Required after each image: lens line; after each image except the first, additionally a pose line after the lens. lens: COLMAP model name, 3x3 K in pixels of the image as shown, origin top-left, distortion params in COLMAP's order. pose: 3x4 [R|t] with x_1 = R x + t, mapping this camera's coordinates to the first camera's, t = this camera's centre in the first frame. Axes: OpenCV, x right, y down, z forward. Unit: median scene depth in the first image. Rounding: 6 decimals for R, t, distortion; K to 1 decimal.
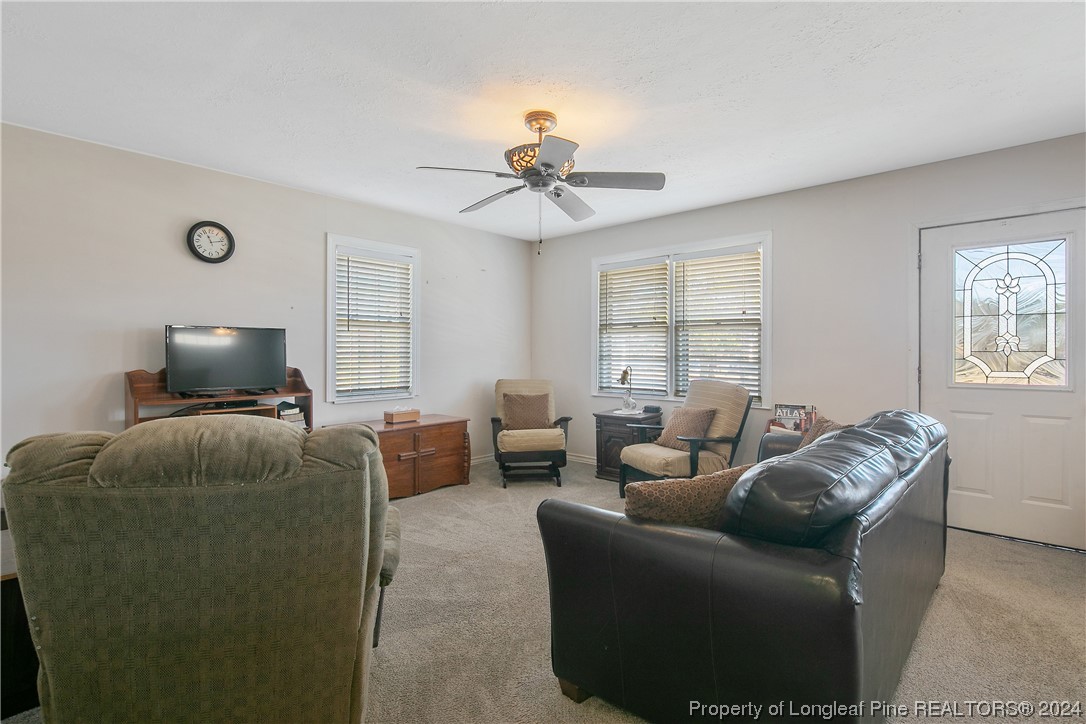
lens RADIAL K [[526.3, 0, 546.7], [0, 526.3, 363.1], [0, 0, 1]] dist [0.003140, -0.001932]
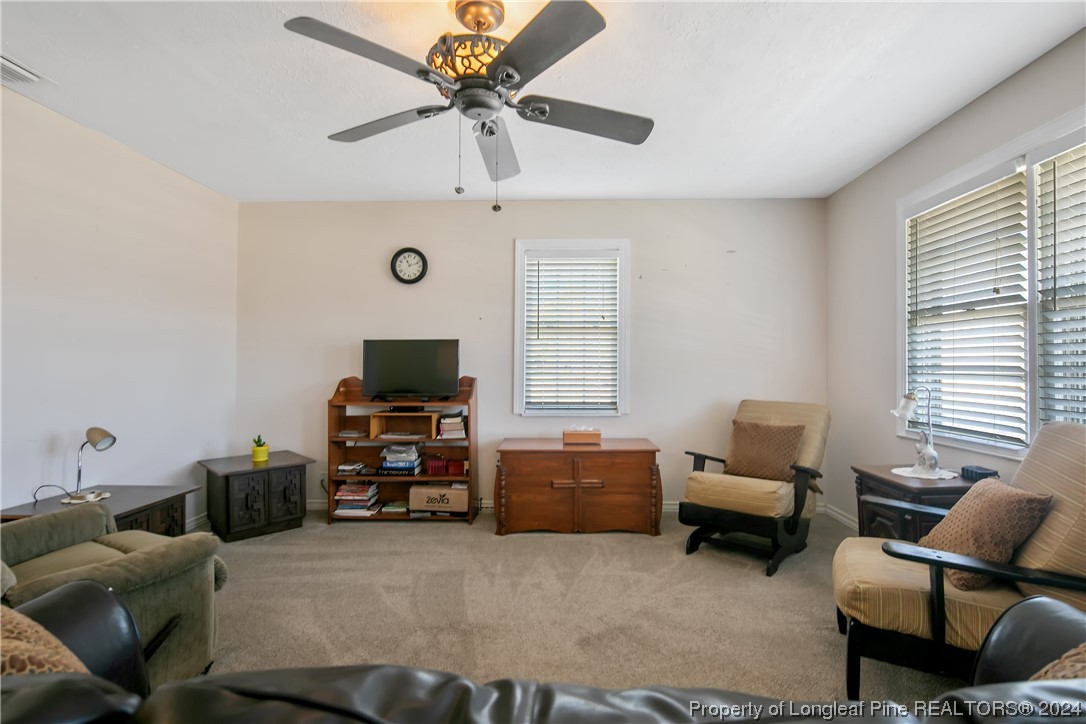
lens RADIAL K [[526.3, 0, 548.3], [0, 526.3, 360.8], [0, 0, 1]] dist [0.003140, -0.001932]
pose [[0.644343, -0.006750, -0.764707, 0.332173], [-0.014470, 0.999674, -0.021017, -0.003041], [0.764600, 0.024608, 0.644035, 0.388665]]
